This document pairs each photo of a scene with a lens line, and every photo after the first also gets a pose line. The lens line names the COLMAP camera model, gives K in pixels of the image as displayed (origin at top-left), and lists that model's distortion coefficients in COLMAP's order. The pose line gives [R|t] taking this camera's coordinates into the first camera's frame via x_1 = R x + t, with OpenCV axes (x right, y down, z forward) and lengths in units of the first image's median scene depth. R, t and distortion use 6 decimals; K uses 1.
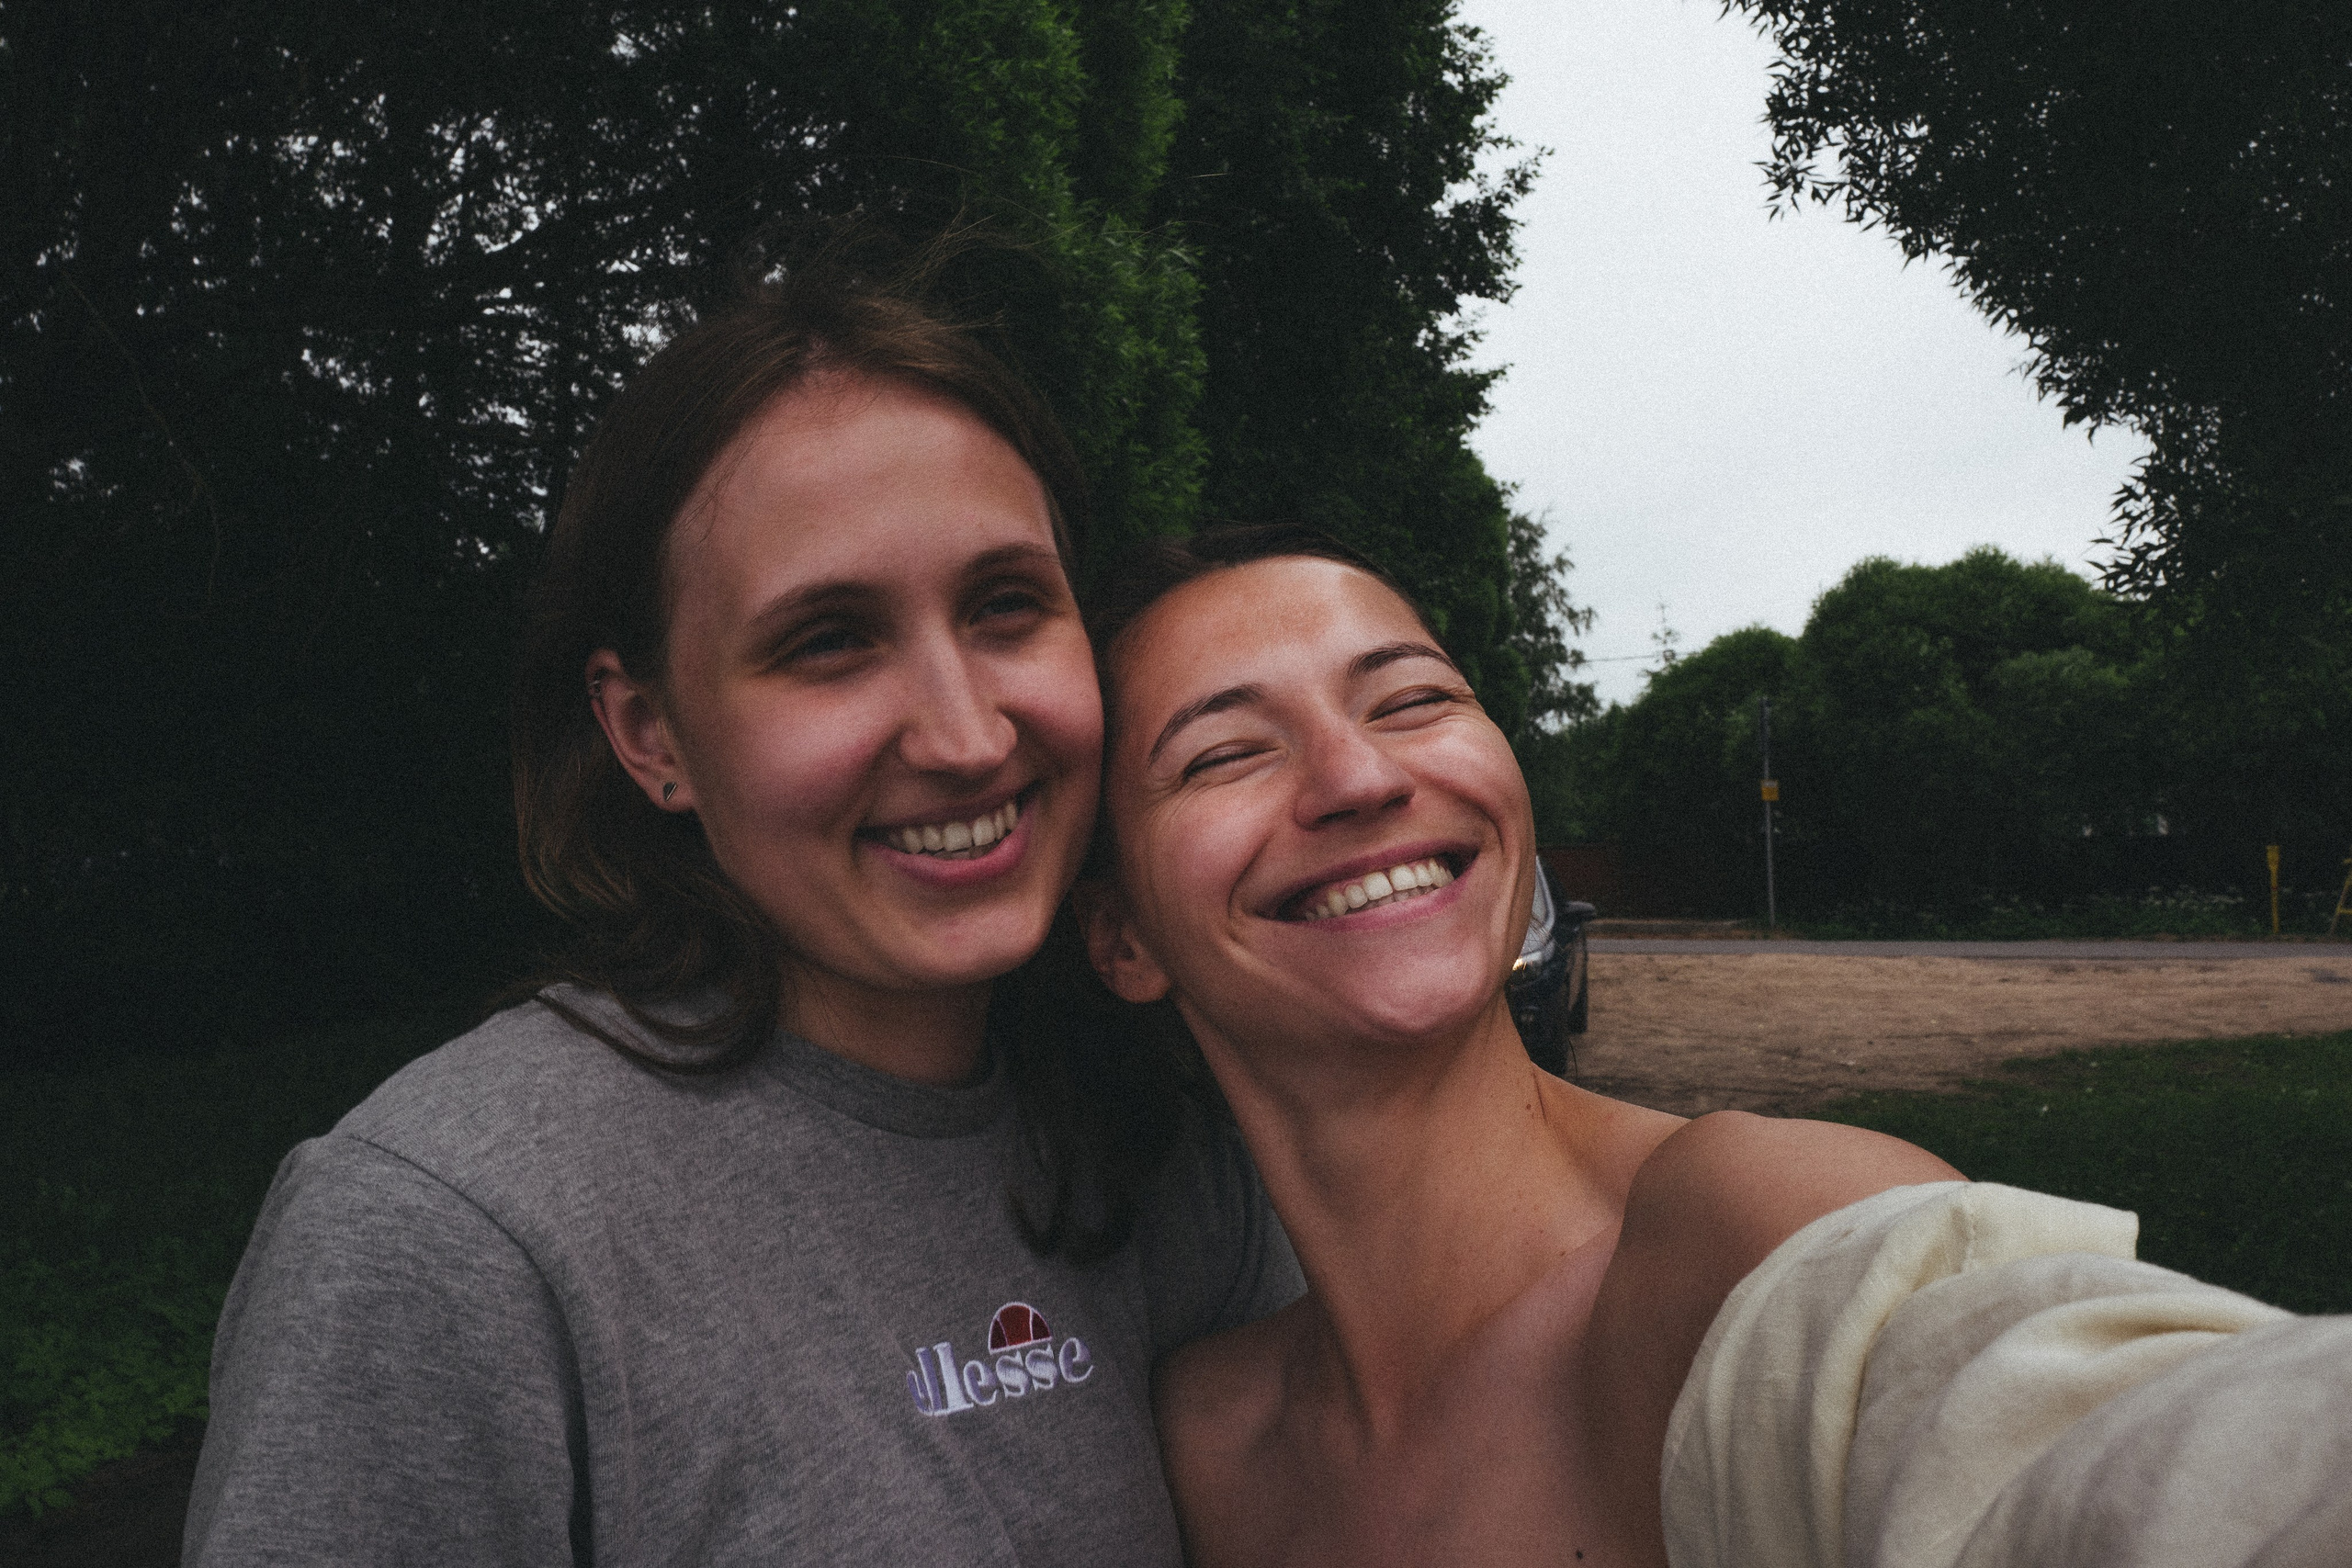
lens RADIAL K [[1995.9, 0, 1176.2], [0, 1995.9, 770.4], [0, 0, 1]] dist [-0.003466, -0.015072]
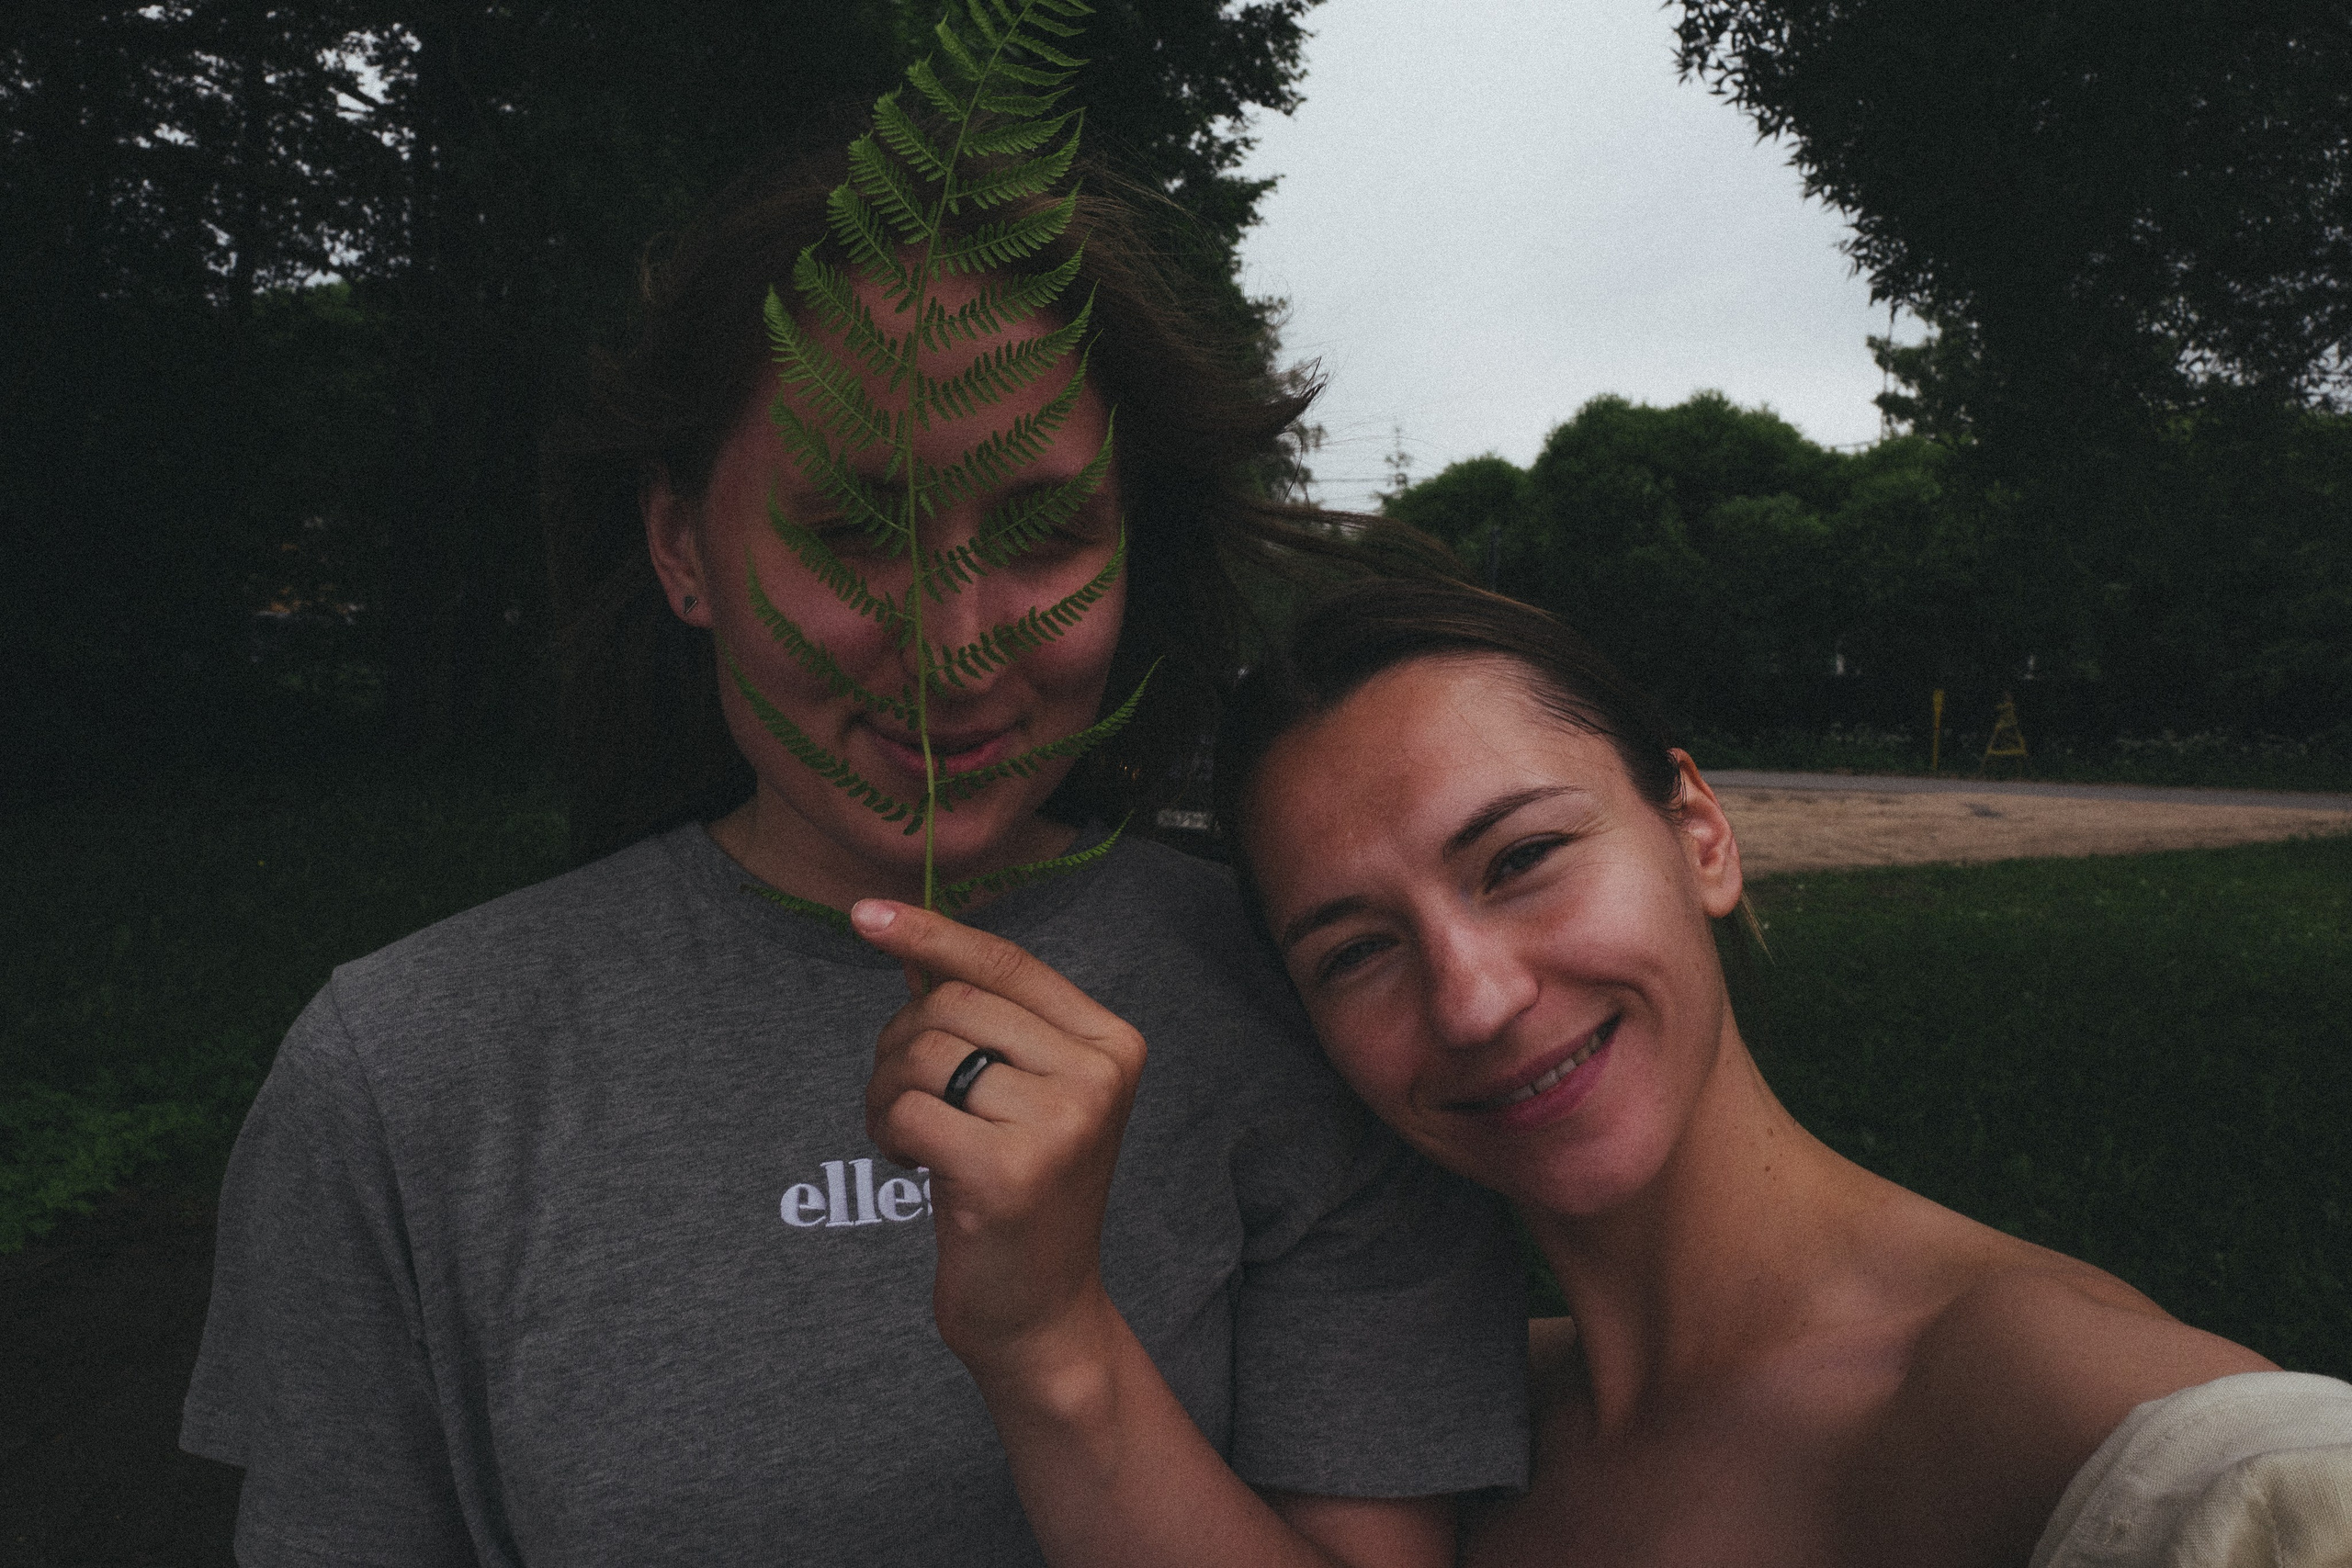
lens RADIAL K [[2136.6, 0, 1176.0], [0, 2136.6, 784.0], [0, 0, 1]] dist [-0.004746, -0.008570]
pose [[0.978913, 0.025035, 0.202739, -0.089851], [-0.045345, 0.994332, 0.096162, -0.003640], [-0.199183, -0.103327, 0.974500, -0.049778]]
